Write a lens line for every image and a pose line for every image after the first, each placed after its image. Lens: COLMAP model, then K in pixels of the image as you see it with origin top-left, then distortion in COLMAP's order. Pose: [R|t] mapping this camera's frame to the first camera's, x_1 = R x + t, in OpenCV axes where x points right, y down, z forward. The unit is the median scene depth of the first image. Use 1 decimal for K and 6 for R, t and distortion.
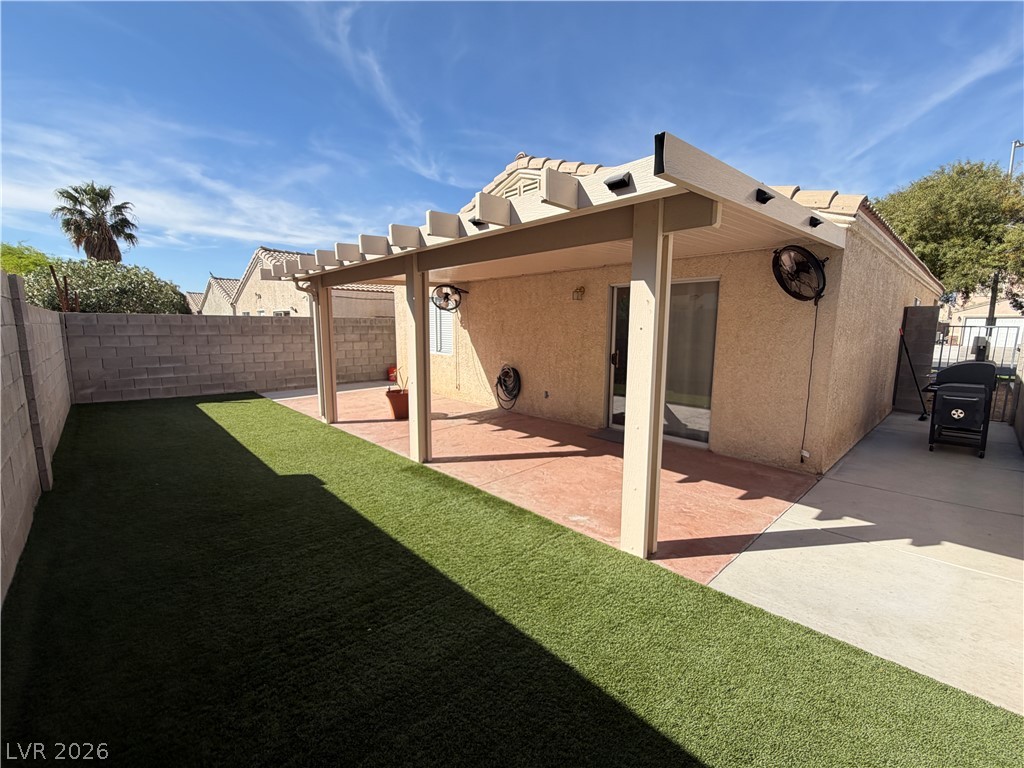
lens RADIAL K [[435.6, 0, 516.1], [0, 435.6, 384.2], [0, 0, 1]] dist [0.002777, 0.000078]
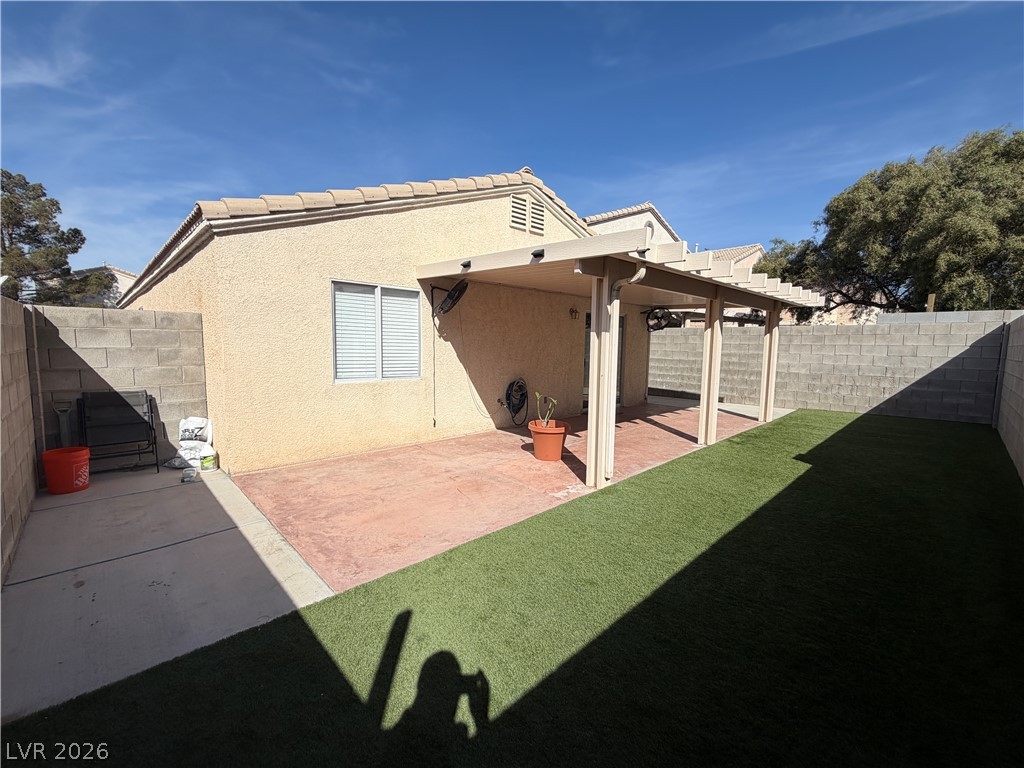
lens RADIAL K [[435.6, 0, 512.6], [0, 435.6, 382.1], [0, 0, 1]] dist [0.002777, 0.000078]
pose [[-0.006183, -0.098696, 0.995098, -1.296280], [0.121078, 0.987722, 0.098717, -0.177366], [-0.992624, 0.121095, 0.005843, 1.350429]]
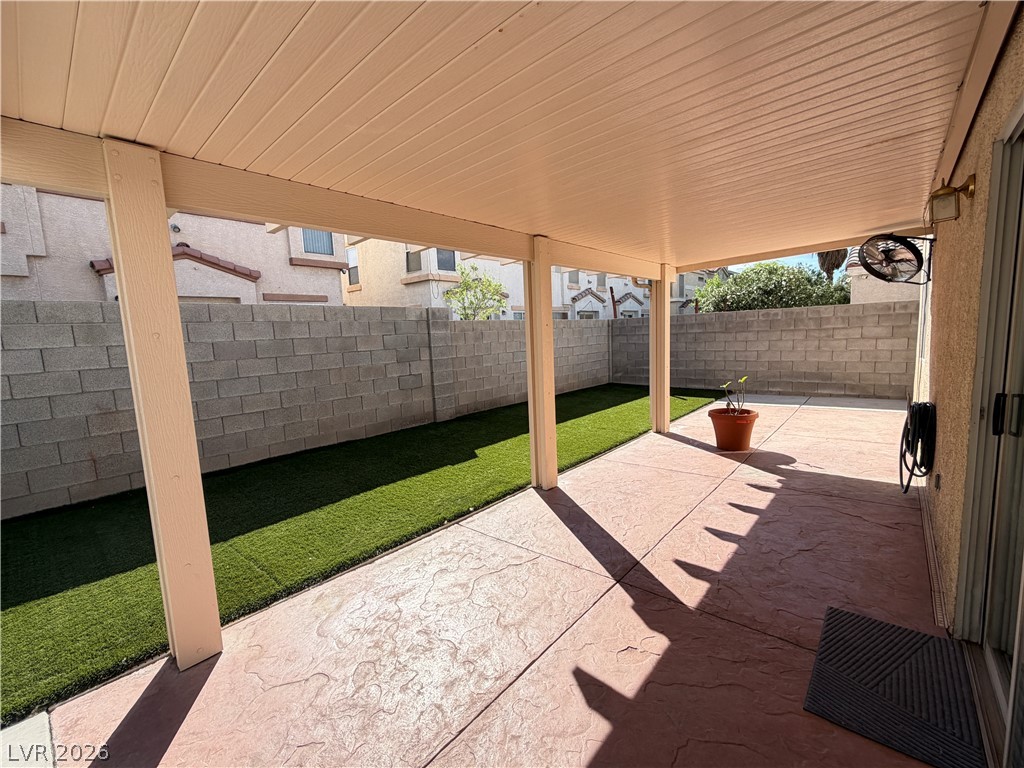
lens RADIAL K [[435.6, 0, 511.5], [0, 435.6, 388.2], [0, 0, 1]] dist [0.002777, 0.000078]
pose [[0.089829, 0.115150, -0.989278, 0.521425], [-0.089292, 0.990225, 0.107153, -0.084818], [0.991946, 0.078709, 0.099233, 0.748167]]
